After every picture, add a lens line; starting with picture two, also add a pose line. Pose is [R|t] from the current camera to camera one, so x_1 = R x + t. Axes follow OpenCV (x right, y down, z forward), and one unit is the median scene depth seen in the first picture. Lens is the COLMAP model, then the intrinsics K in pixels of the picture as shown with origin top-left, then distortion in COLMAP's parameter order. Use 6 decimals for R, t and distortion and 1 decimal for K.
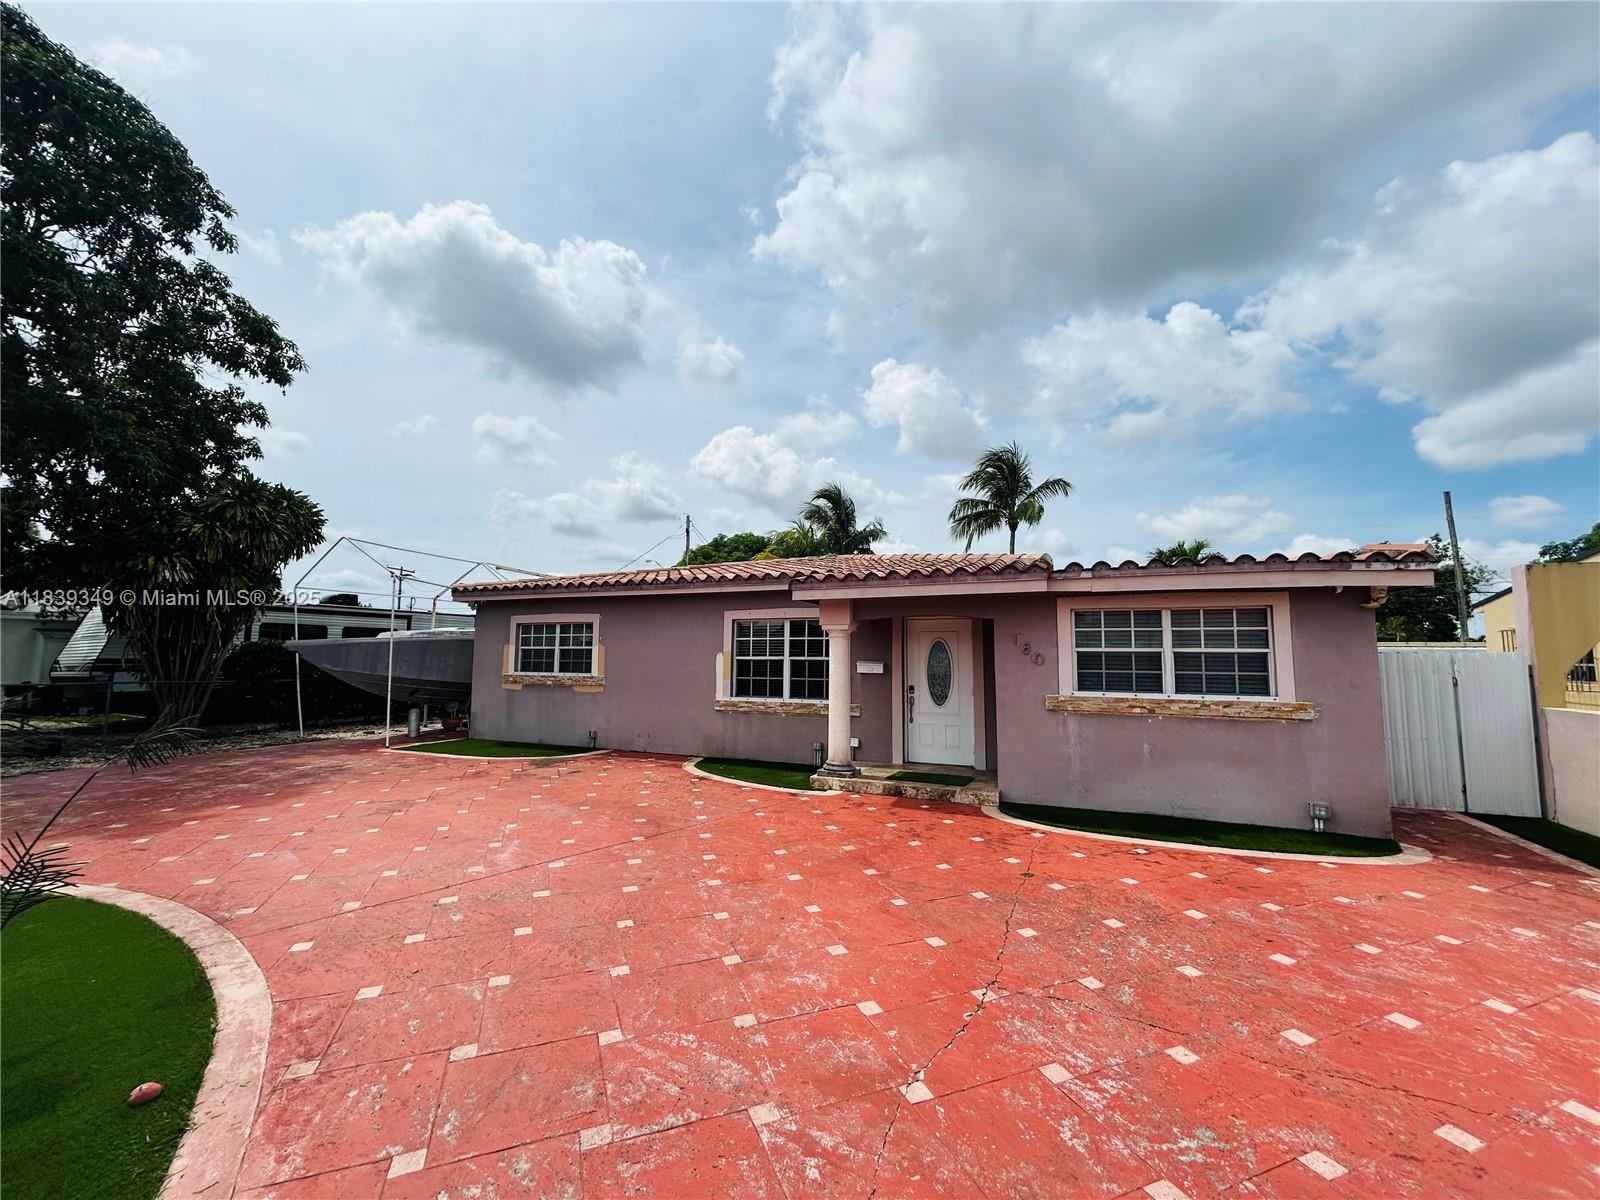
lens RADIAL K [[643.6, 0, 795.1], [0, 643.6, 598.2], [0, 0, 1]] dist [-0.000696, -0.000315]
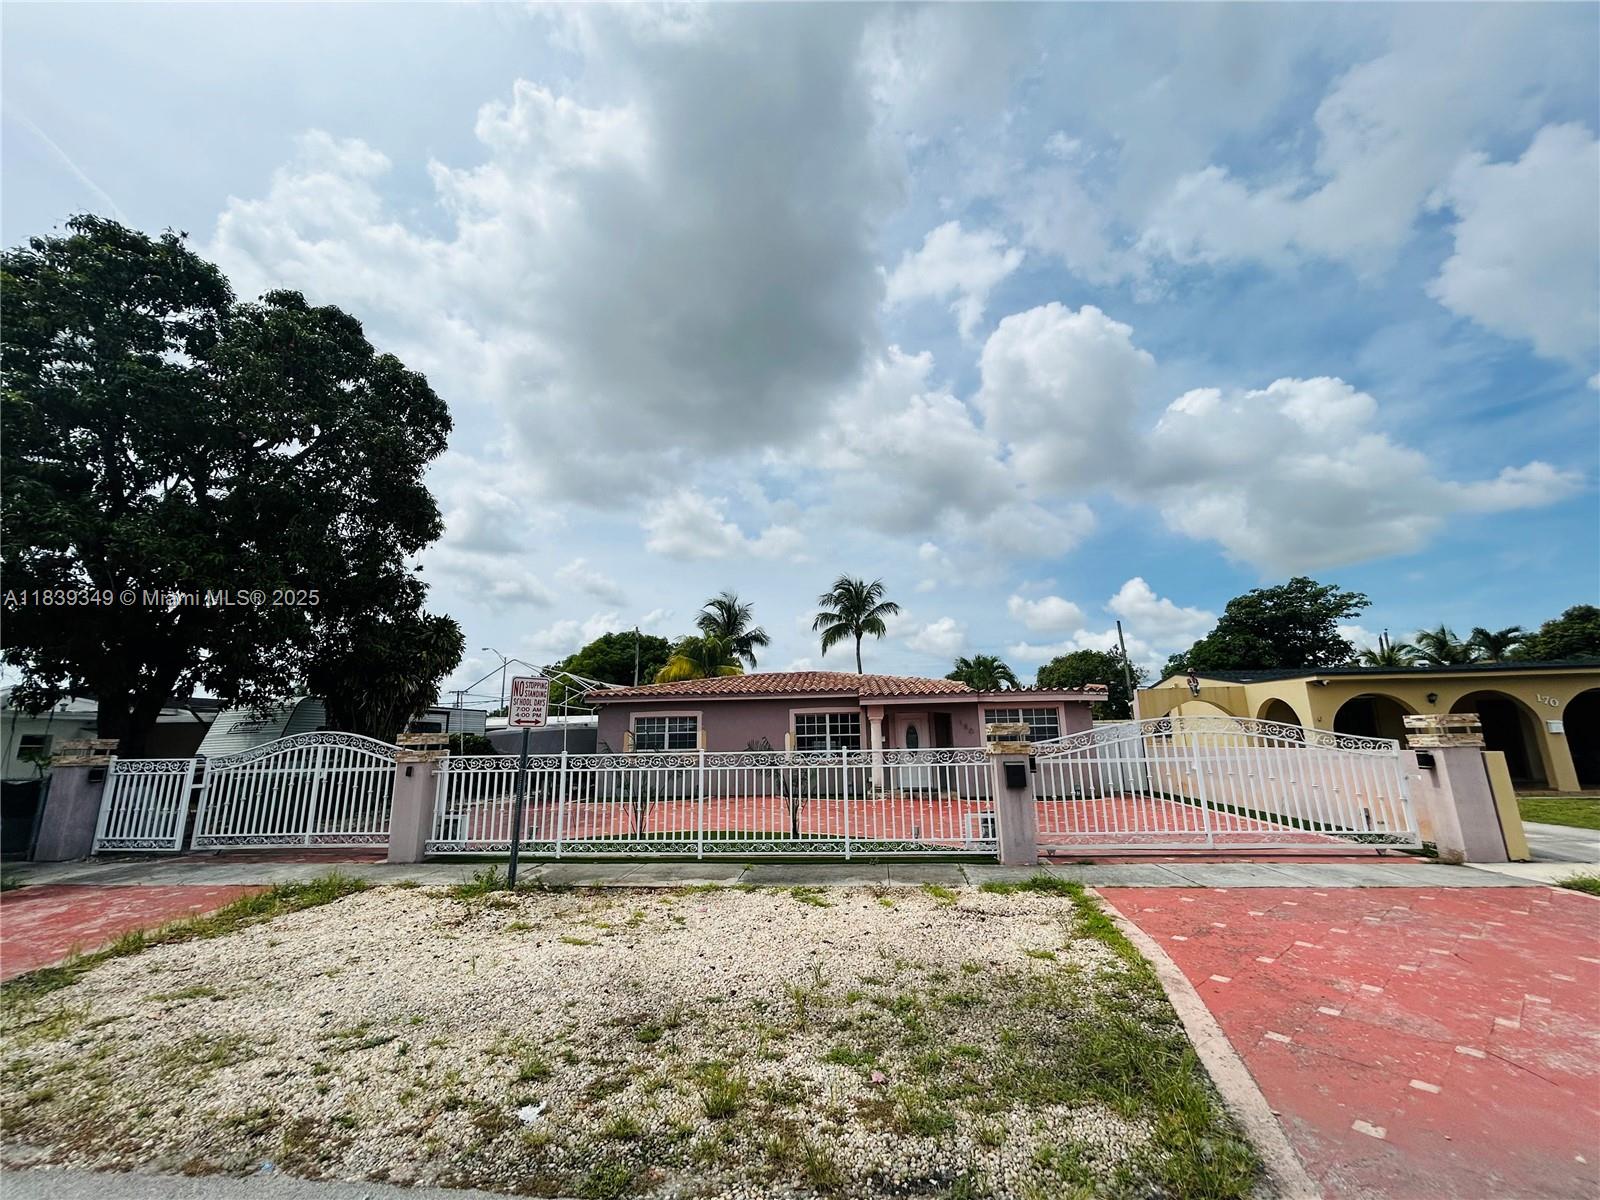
lens RADIAL K [[643.6, 0, 795.1], [0, 643.6, 598.2], [0, 0, 1]] dist [-0.000696, -0.000315]
pose [[0.949669, 0.042596, 0.310345, -0.320969], [-0.002009, 0.991520, -0.129942, -0.025348], [-0.313248, 0.122779, 0.941701, -0.342532]]
